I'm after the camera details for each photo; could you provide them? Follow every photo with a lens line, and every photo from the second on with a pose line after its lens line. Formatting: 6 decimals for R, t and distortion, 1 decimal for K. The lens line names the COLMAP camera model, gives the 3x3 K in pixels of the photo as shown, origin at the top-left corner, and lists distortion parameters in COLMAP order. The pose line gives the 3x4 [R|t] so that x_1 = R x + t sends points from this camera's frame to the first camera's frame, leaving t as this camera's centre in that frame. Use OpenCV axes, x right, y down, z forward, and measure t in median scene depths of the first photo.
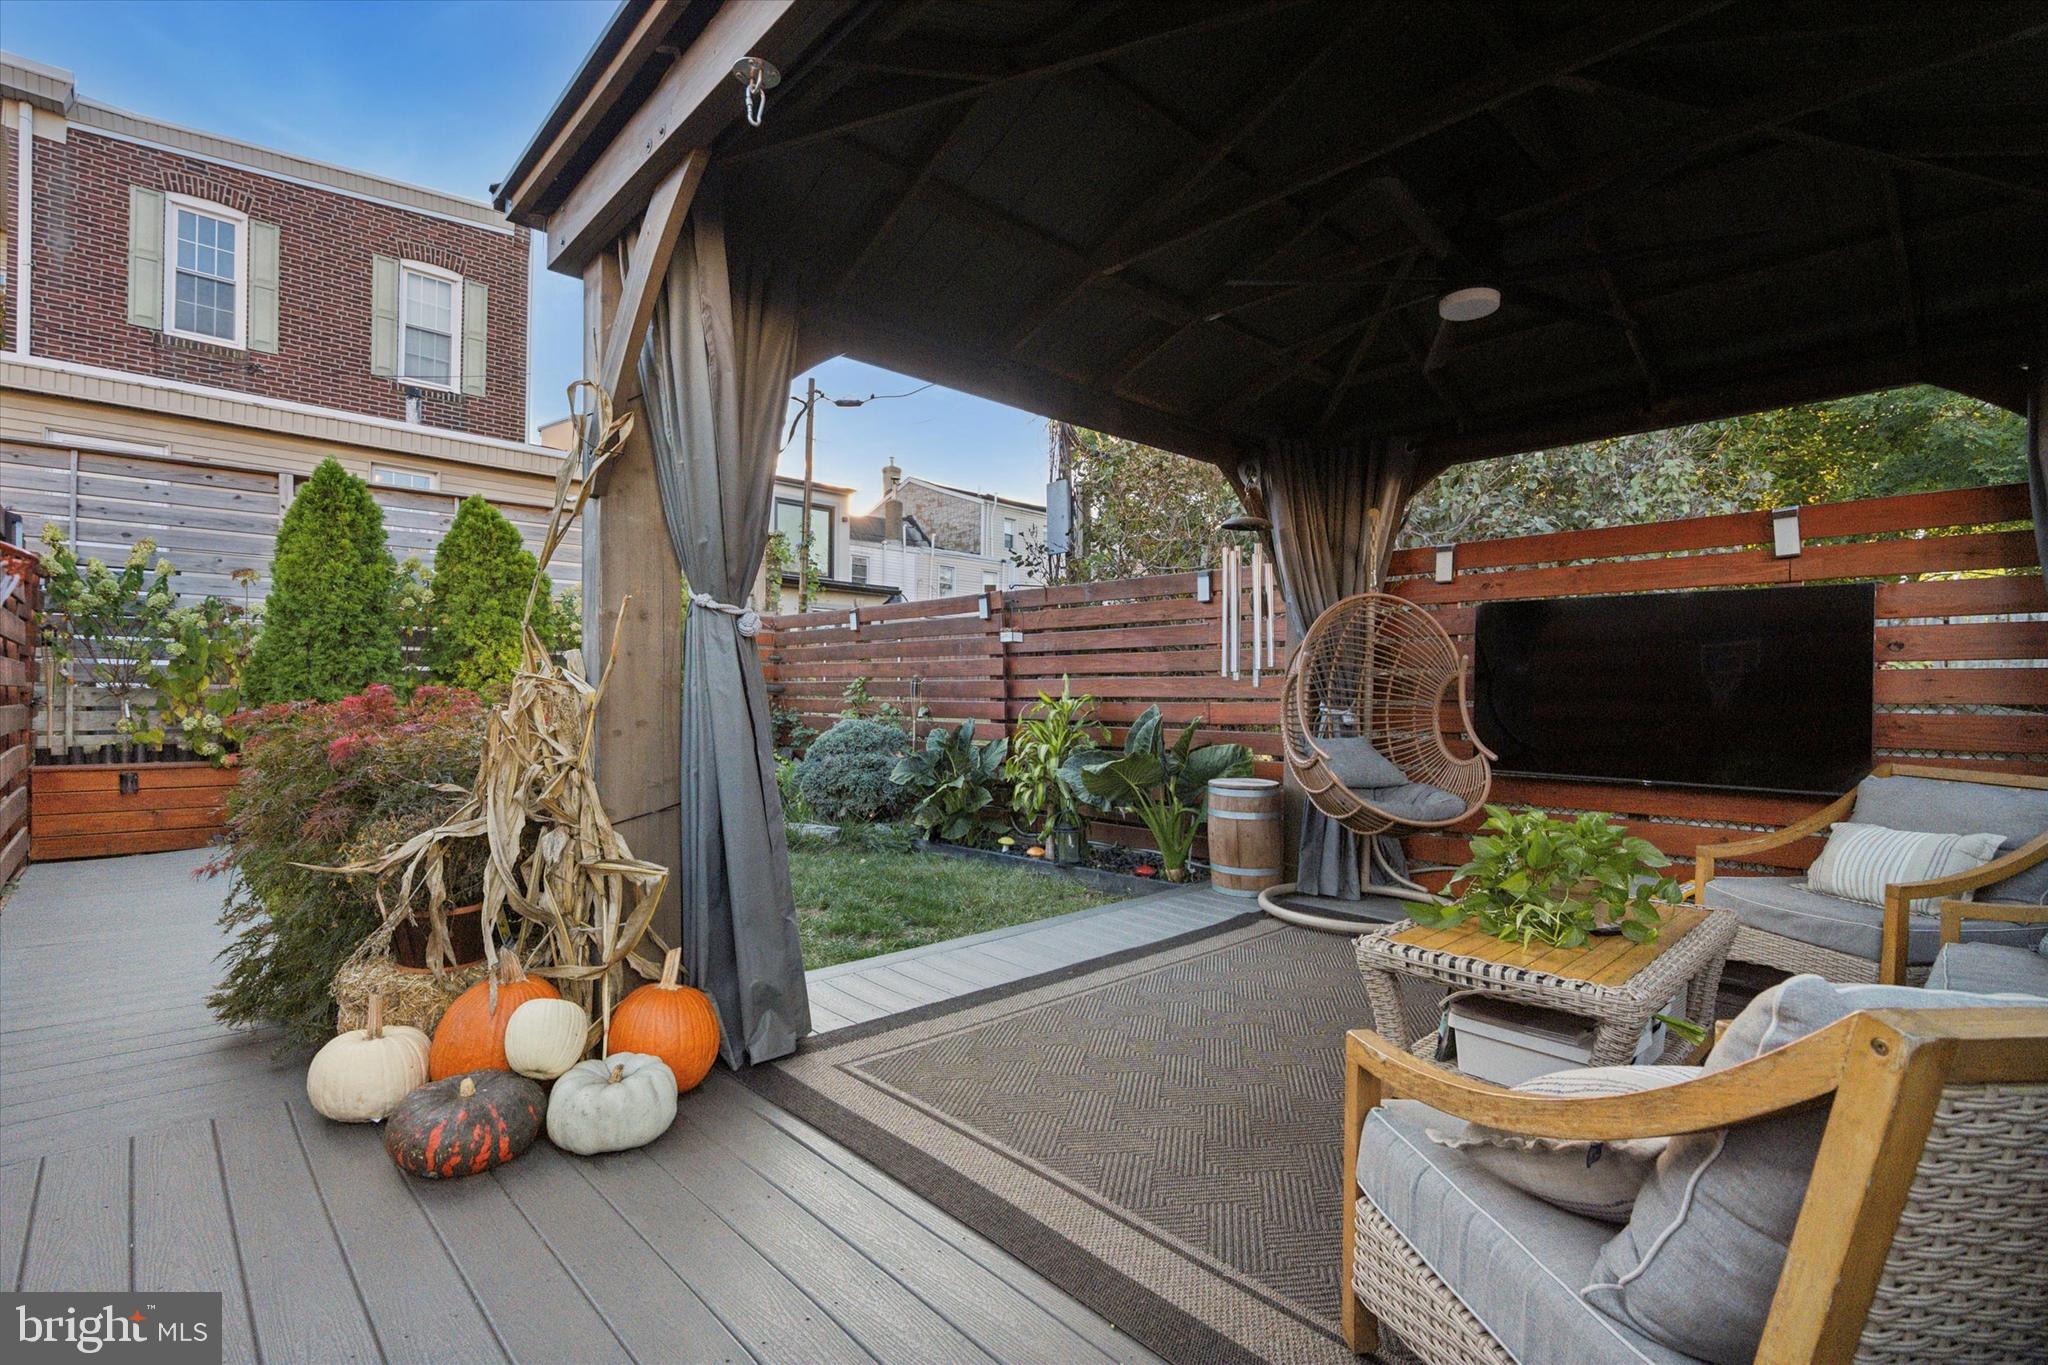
lens RADIAL K [[929.2, 0, 1026.1], [0, 929.2, 682.3], [0, 0, 1]] dist [-0.004954, 0.003031]
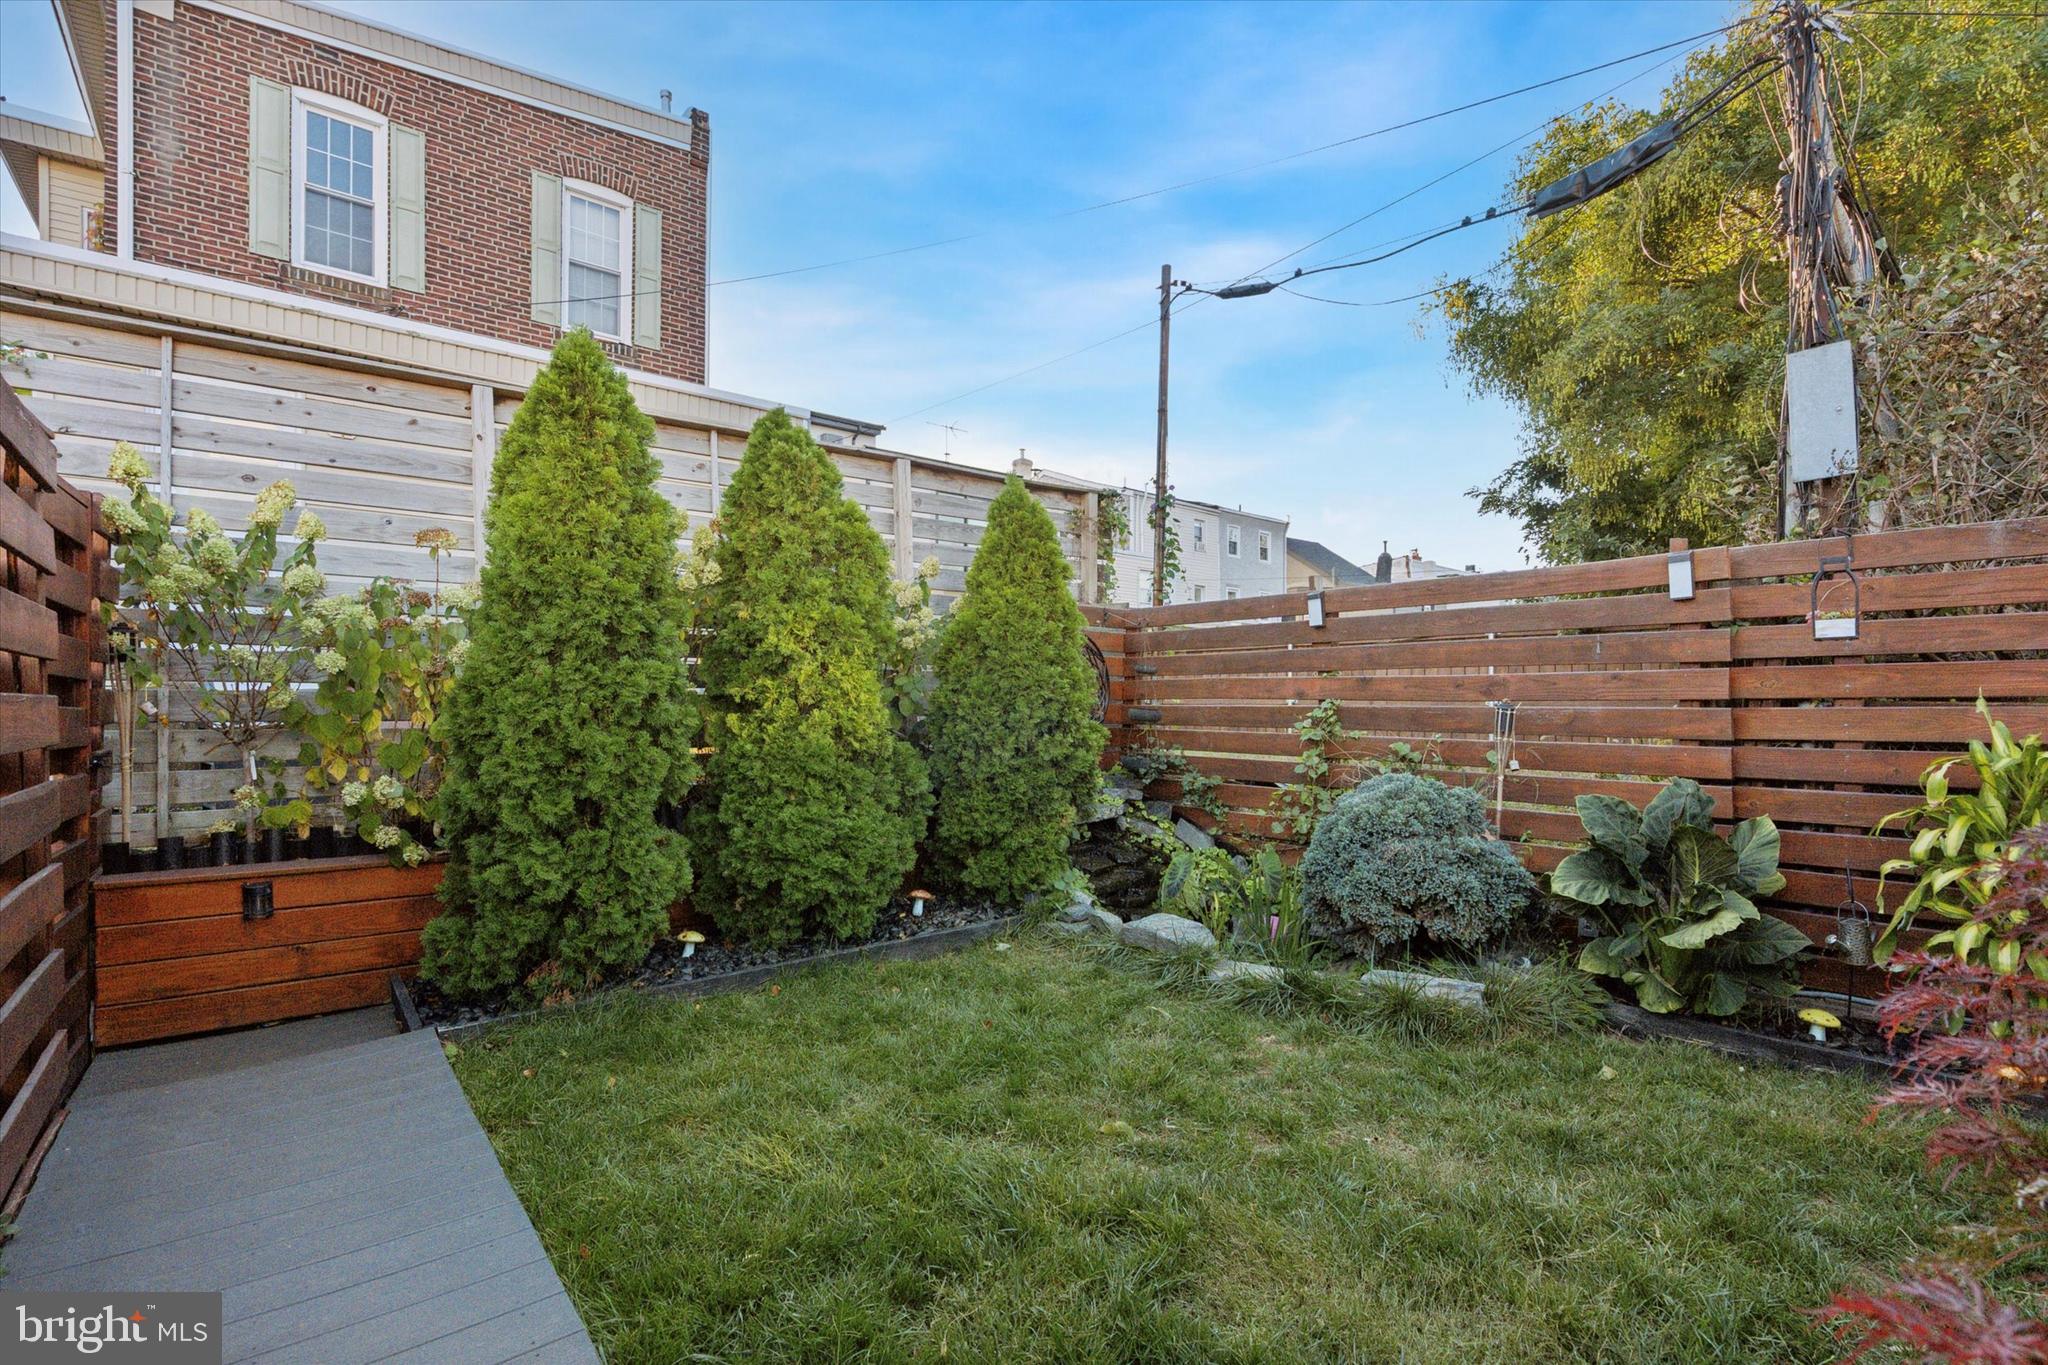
lens RADIAL K [[929.2, 0, 1018.7], [0, 929.2, 696.3], [0, 0, 1]] dist [-0.004954, 0.003031]
pose [[0.996721, -0.005731, -0.080715, -0.421957], [0.006315, 0.999956, 0.006987, -0.016659], [0.080671, -0.007474, 0.996713, 0.436756]]
